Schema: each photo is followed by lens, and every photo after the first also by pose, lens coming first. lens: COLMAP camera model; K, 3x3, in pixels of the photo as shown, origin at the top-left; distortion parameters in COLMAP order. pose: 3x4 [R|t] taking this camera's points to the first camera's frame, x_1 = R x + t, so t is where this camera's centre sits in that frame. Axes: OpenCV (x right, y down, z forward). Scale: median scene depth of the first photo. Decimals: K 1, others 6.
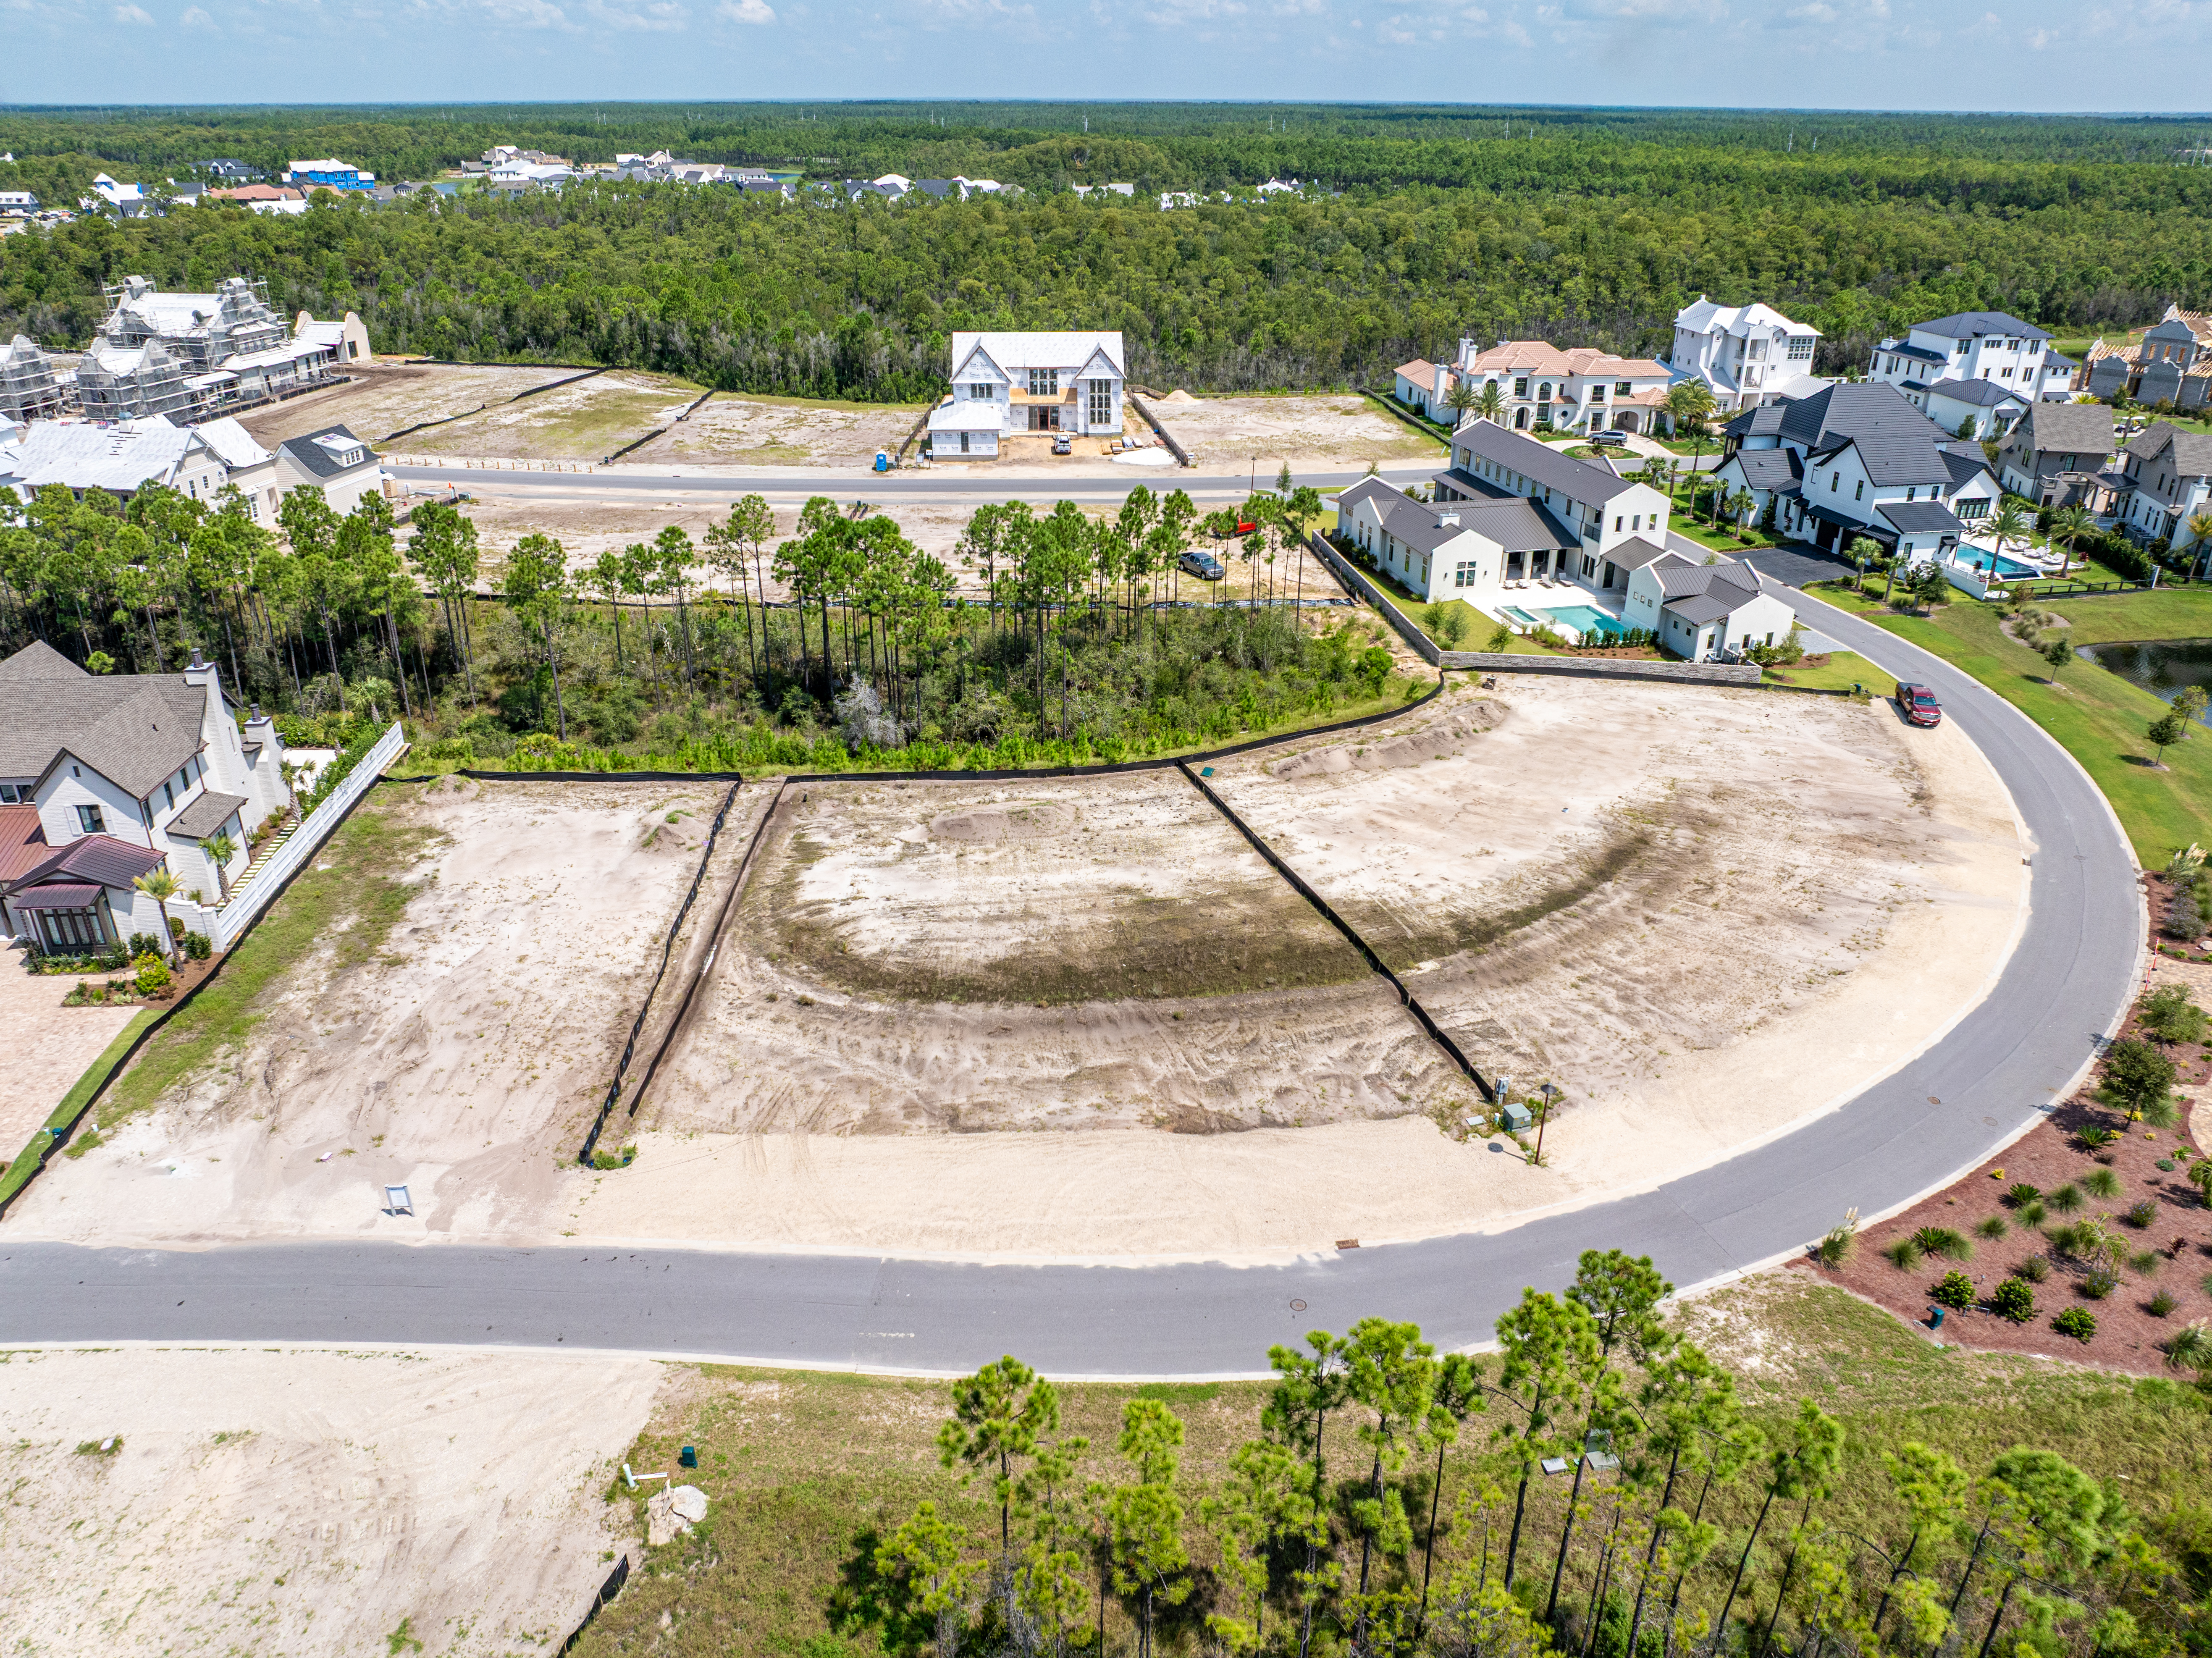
lens RADIAL K [[1547.4, 0, 1075.6], [0, 1547.4, 832.5], [0, 0, 1]] dist [0.000888, -0.075872]
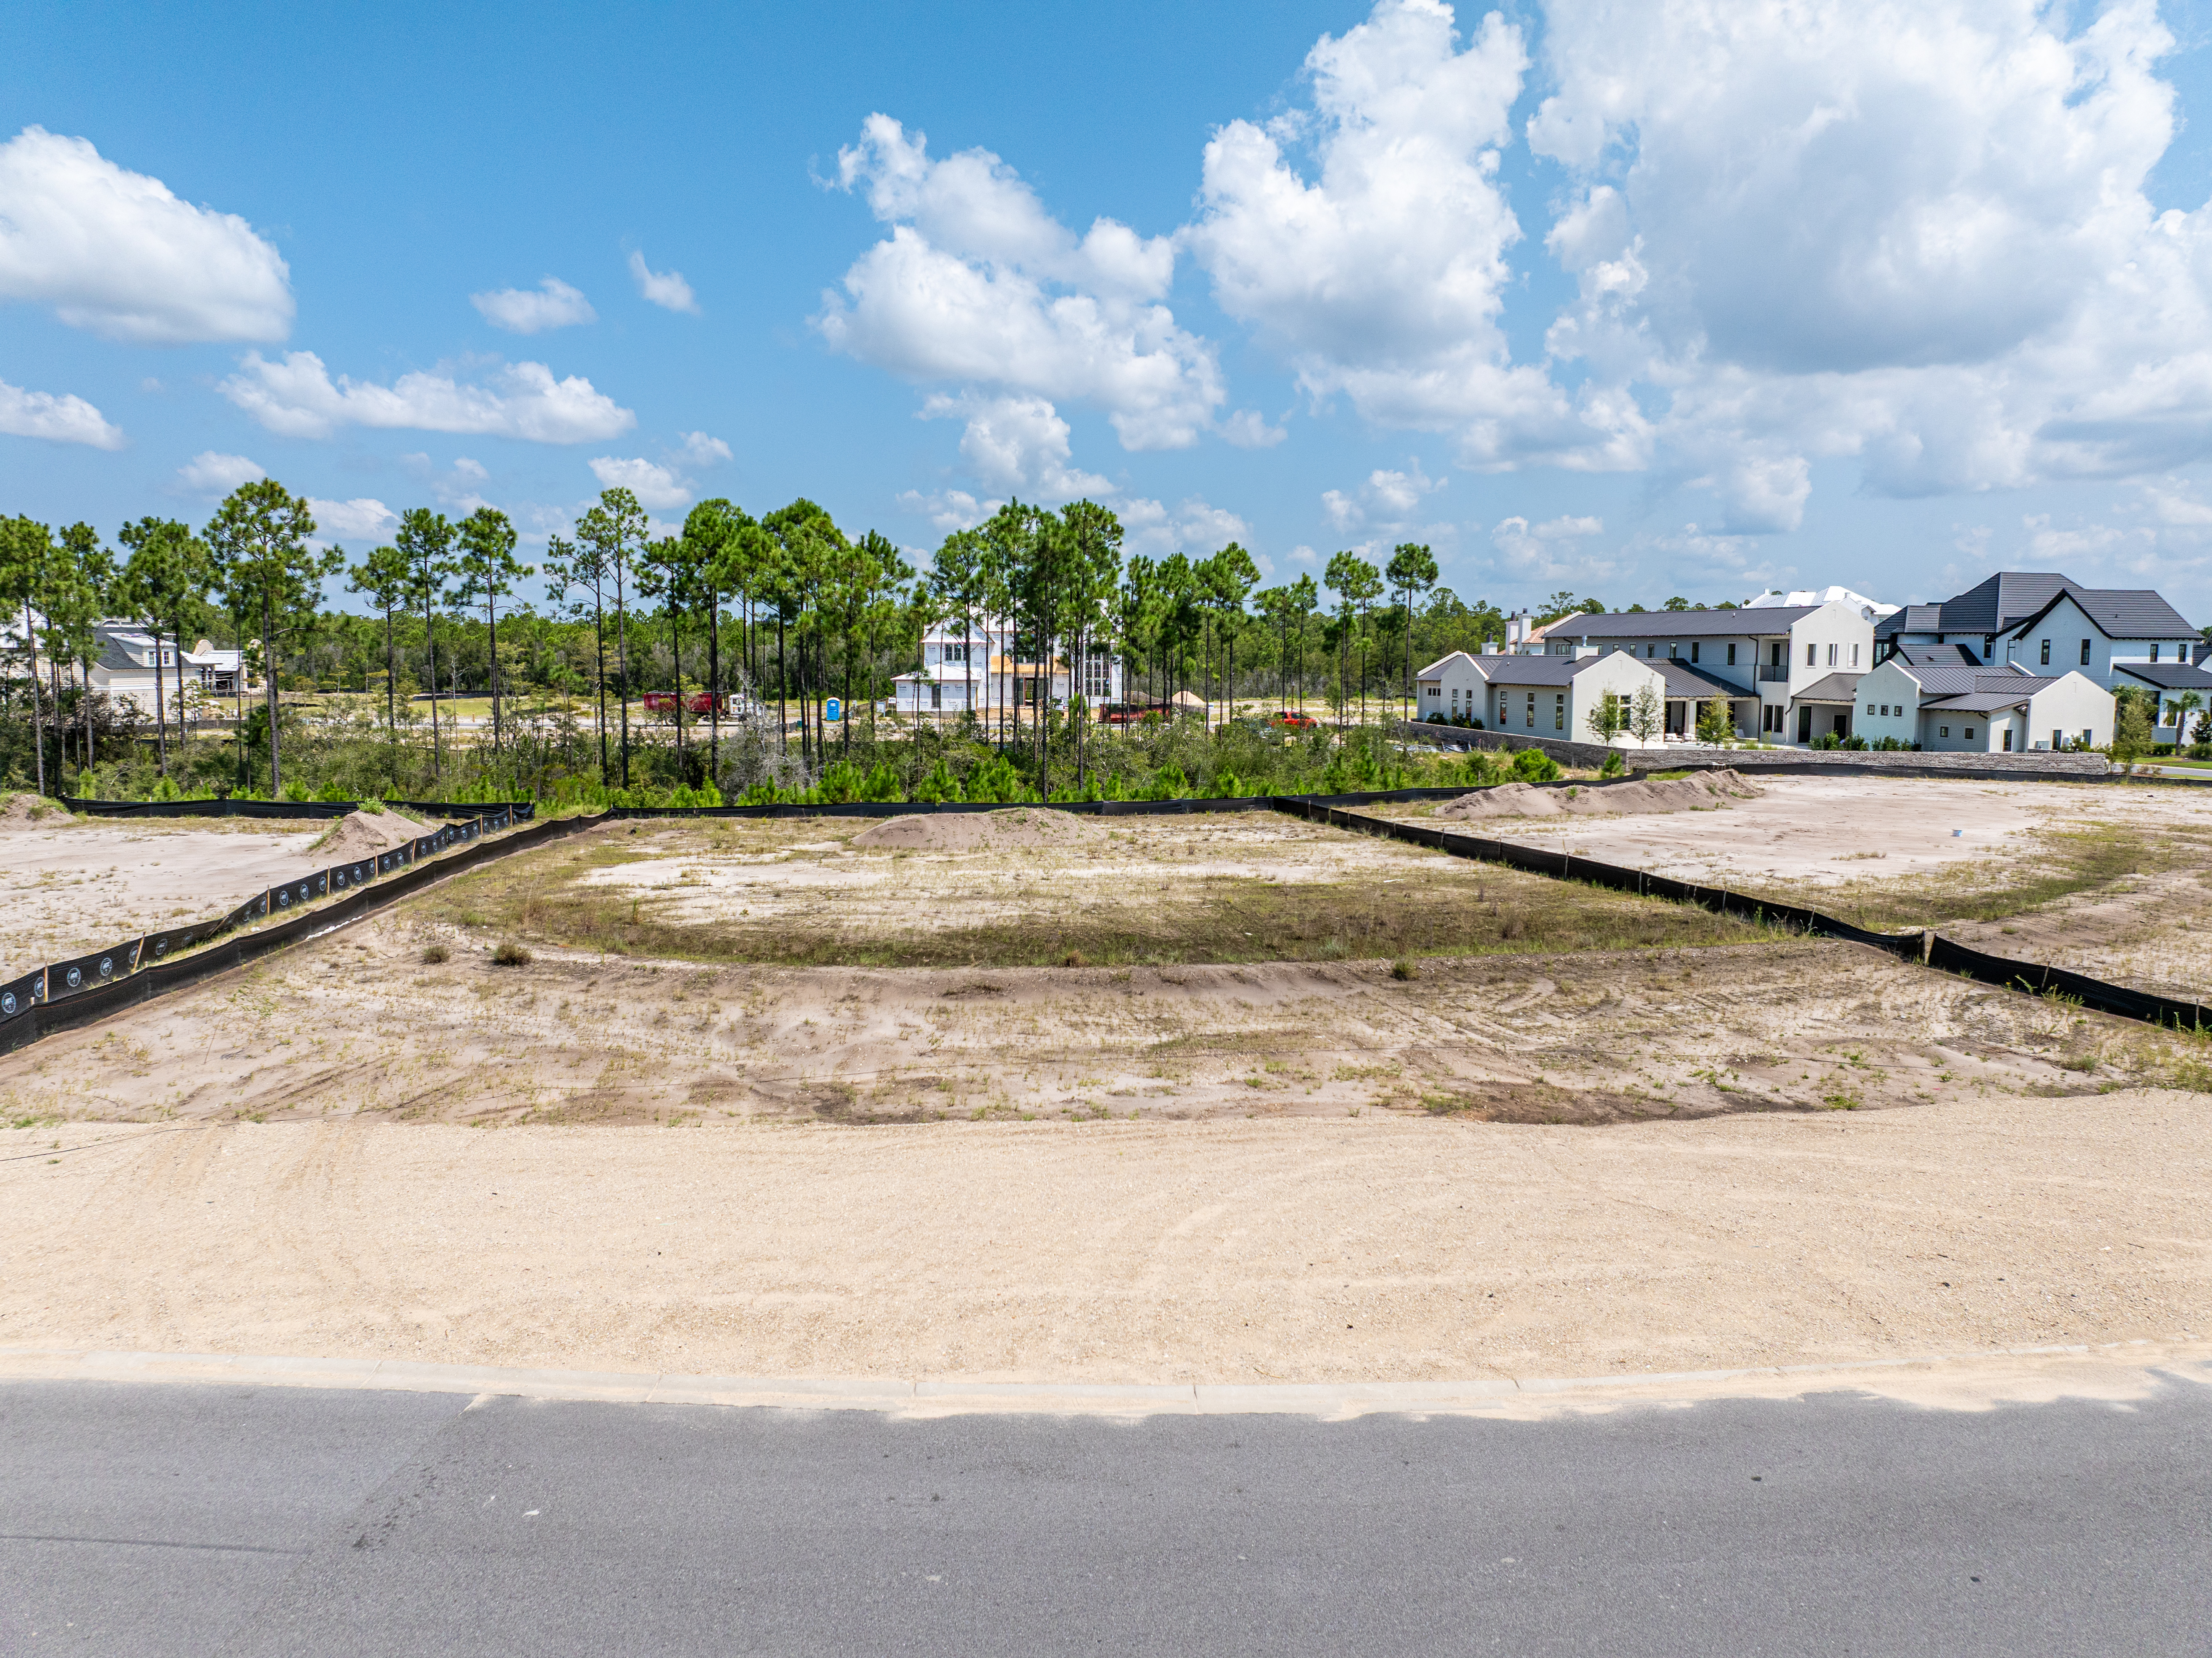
lens RADIAL K [[1552.3, 0, 1111.8], [0, 1552.3, 819.9], [0, 0, 1]] dist [-0.042877, 0.009180]
pose [[0.998939, 0.016978, 0.042798, -0.027821], [-0.001804, 0.943247, -0.332088, 0.198535], [-0.046008, 0.331658, 0.942277, 0.544399]]
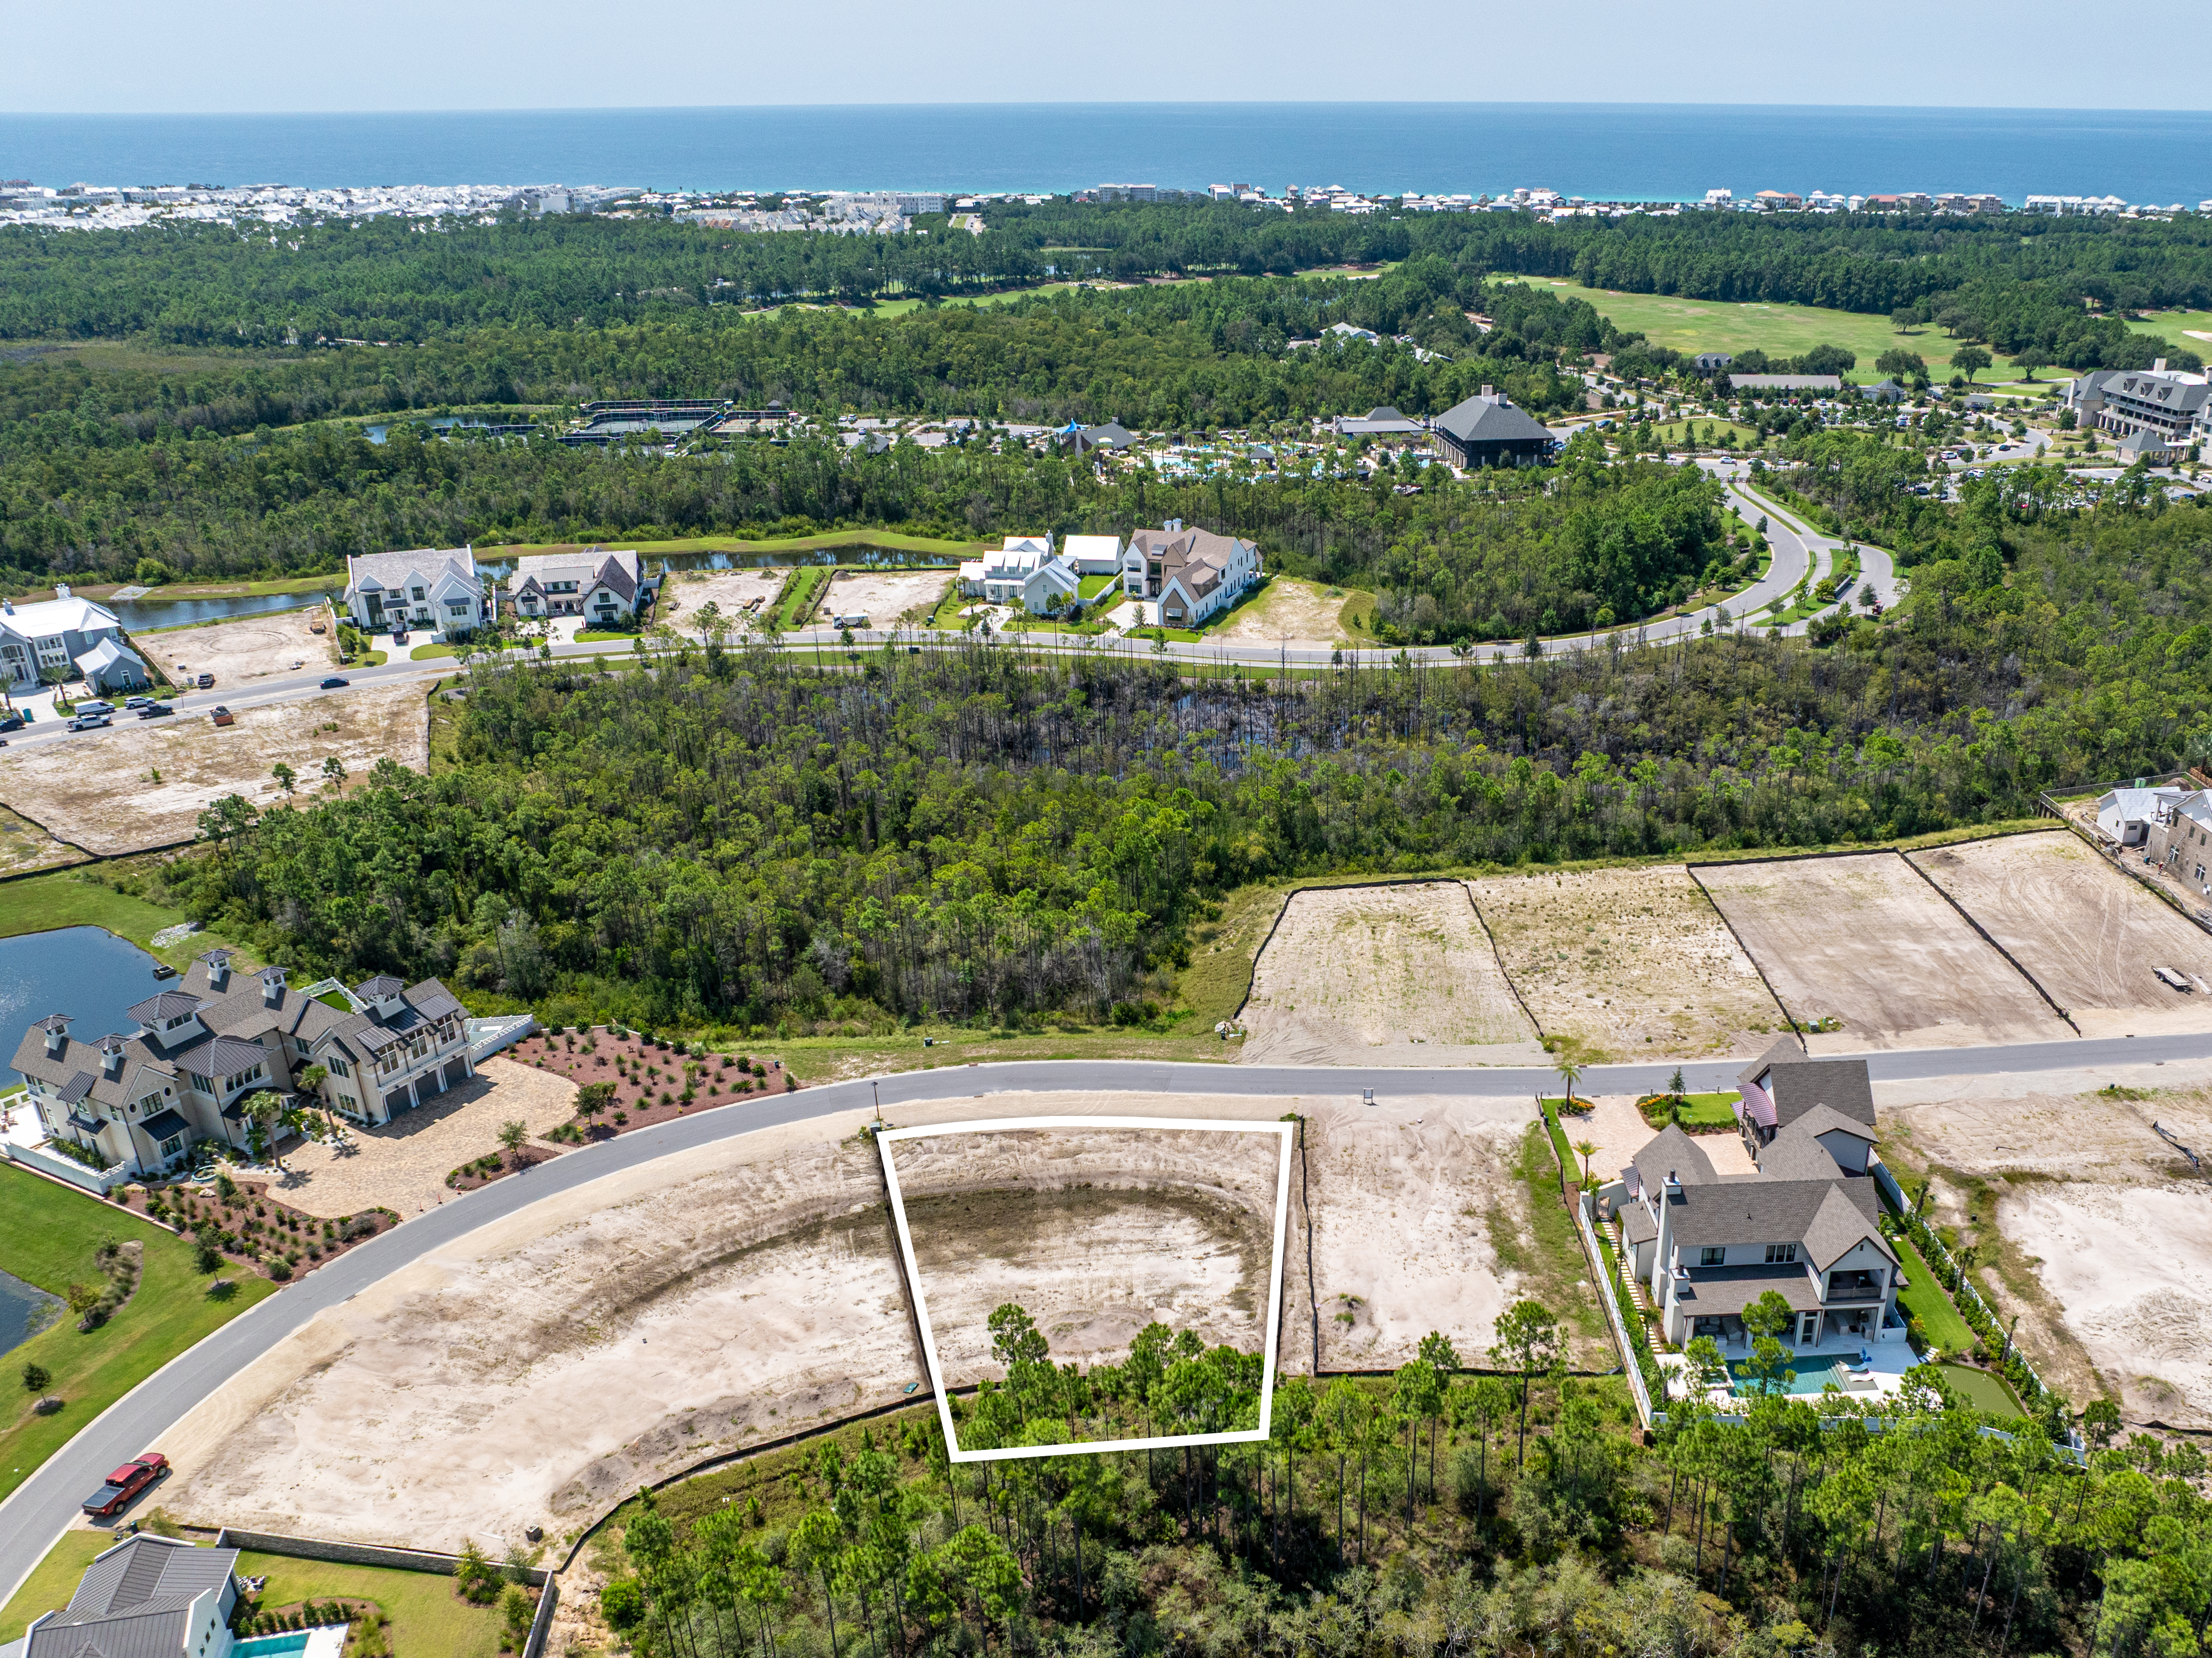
lens RADIAL K [[1836.9, 0, 1318.7], [0, 1836.9, 974.1], [0, 0, 1]] dist [-0.040947, 0.001629]
pose [[-0.999958, -0.000275, -0.009115, -0.250180], [-0.007313, 0.621311, 0.783530, -1.582021], [0.005448, 0.783564, -0.621288, 1.966541]]
